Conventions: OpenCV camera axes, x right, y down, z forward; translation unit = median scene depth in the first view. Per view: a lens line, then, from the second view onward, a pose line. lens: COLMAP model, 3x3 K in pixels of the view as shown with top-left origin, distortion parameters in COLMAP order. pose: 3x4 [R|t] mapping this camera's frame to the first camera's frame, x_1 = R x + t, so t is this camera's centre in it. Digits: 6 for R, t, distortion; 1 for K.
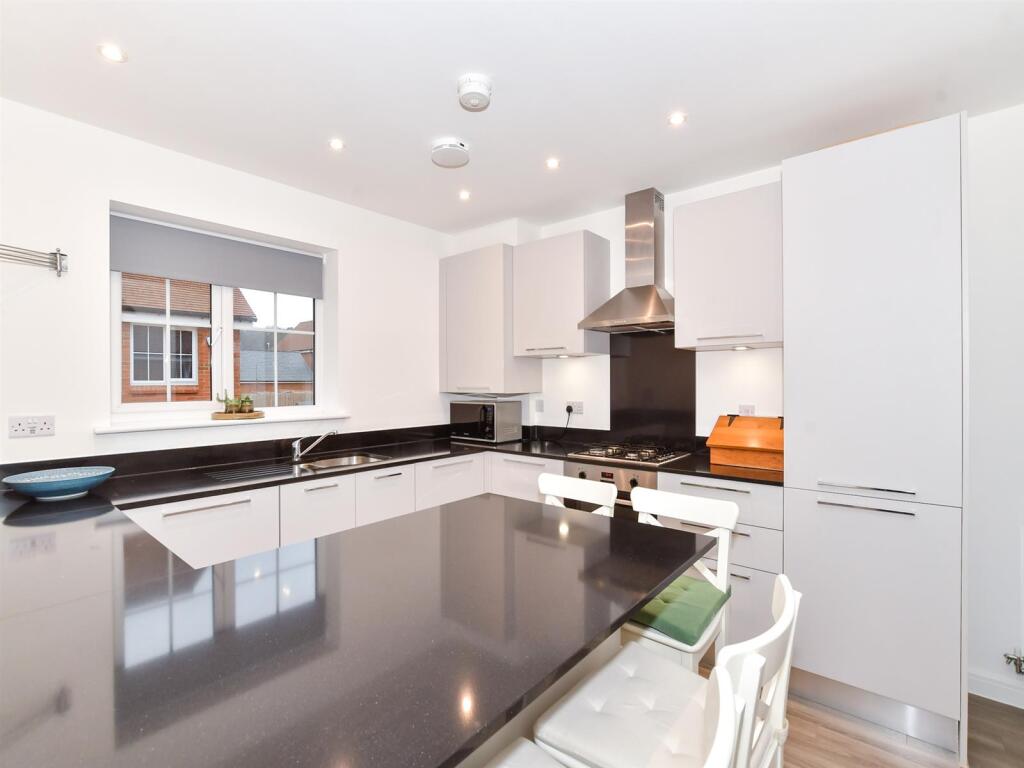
lens RADIAL K [[476.6, 0, 511.3], [0, 476.6, 382.7], [0, 0, 1]] dist [-0.004681, 0.000095]
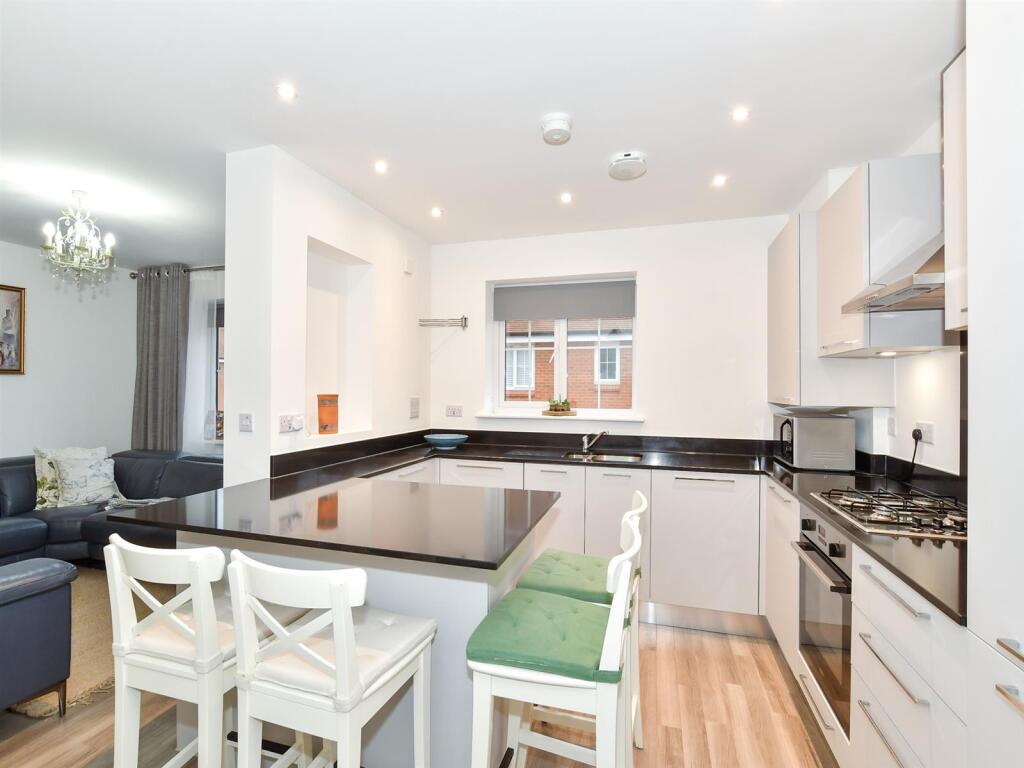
lens RADIAL K [[476.6, 0, 513.0], [0, 476.6, 384.9], [0, 0, 1]] dist [-0.004681, 0.000095]
pose [[0.407850, -0.000302, -0.913049, 0.610304], [-0.009048, 0.999950, -0.004372, -0.004540], [0.913004, 0.010044, 0.407826, 0.314018]]
